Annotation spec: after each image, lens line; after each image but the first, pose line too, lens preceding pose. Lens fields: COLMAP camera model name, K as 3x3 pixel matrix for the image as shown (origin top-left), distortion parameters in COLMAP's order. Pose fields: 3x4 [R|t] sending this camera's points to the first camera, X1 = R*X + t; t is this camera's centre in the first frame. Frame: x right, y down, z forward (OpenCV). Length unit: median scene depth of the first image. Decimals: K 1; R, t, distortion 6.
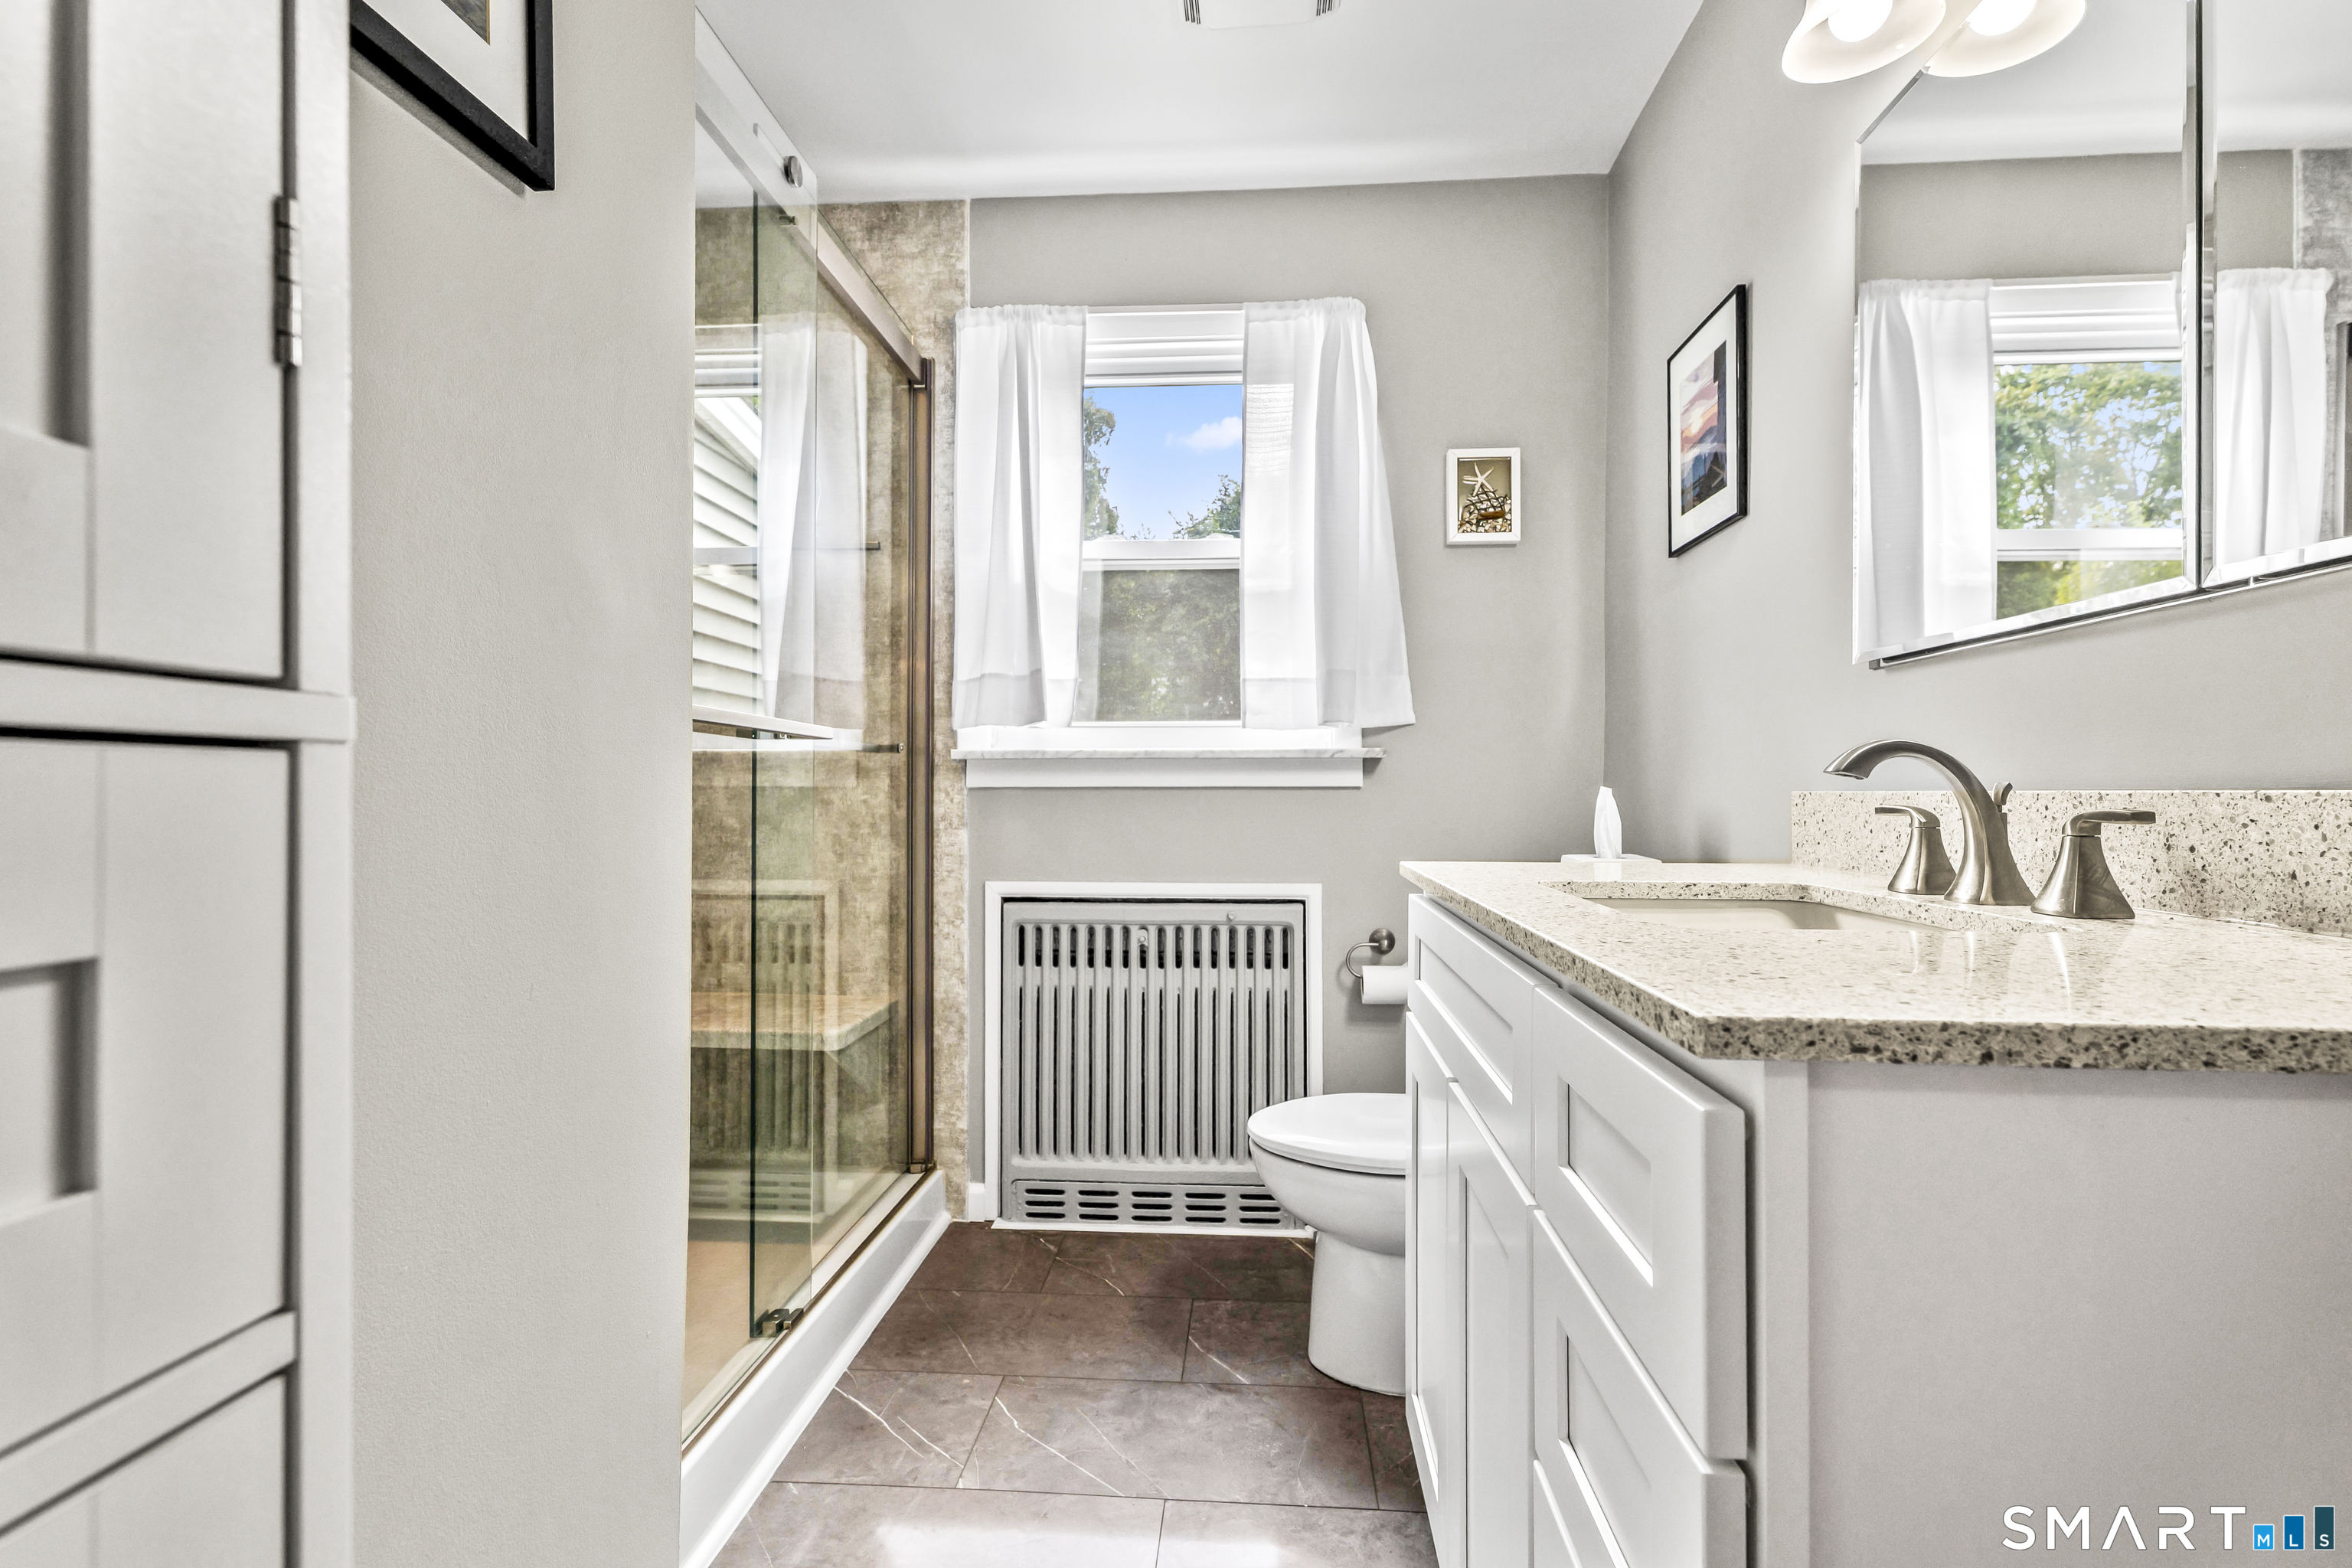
lens RADIAL K [[1096.5, 0, 1183.9], [0, 1096.5, 780.2], [0, 0, 1]] dist [0.010484, 0.000115]
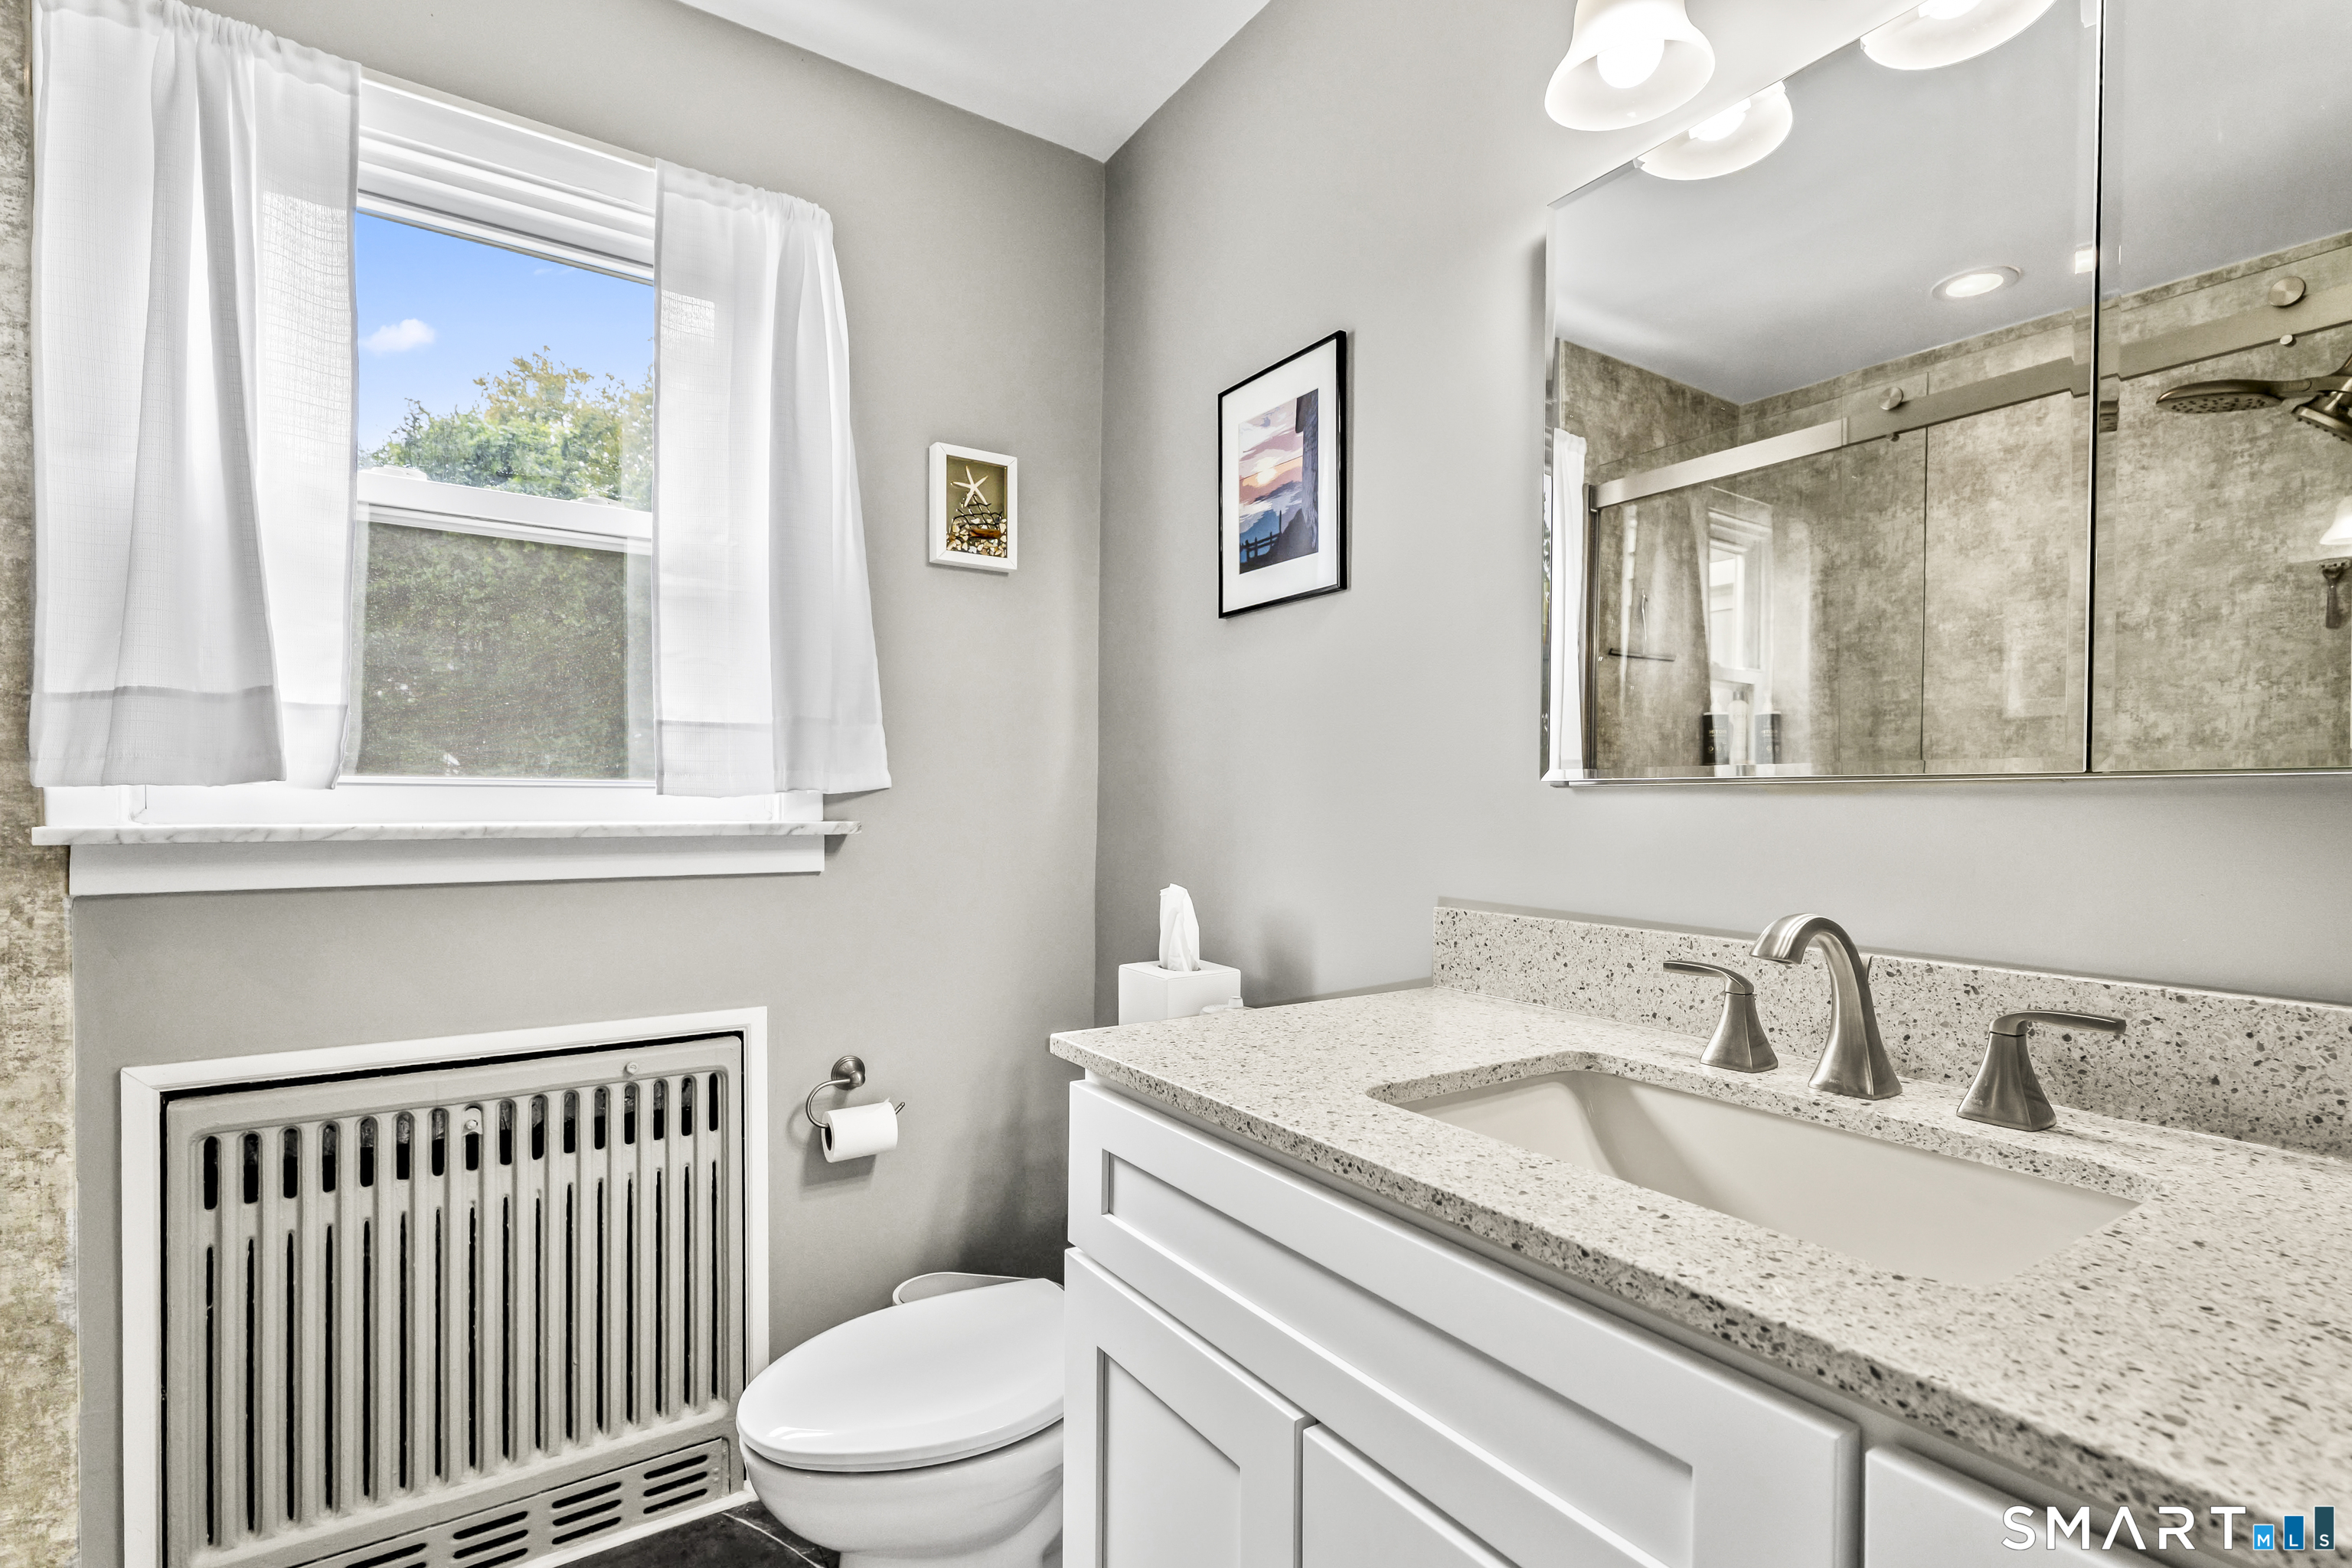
lens RADIAL K [[1096.5, 0, 1165.1], [0, 1096.5, 808.5], [0, 0, 1]] dist [0.010484, 0.000115]
pose [[0.790462, -0.003625, 0.612500, -0.113318], [-0.011300, 0.999726, 0.020499, -0.055500], [-0.612407, -0.023124, 0.790205, 0.268580]]
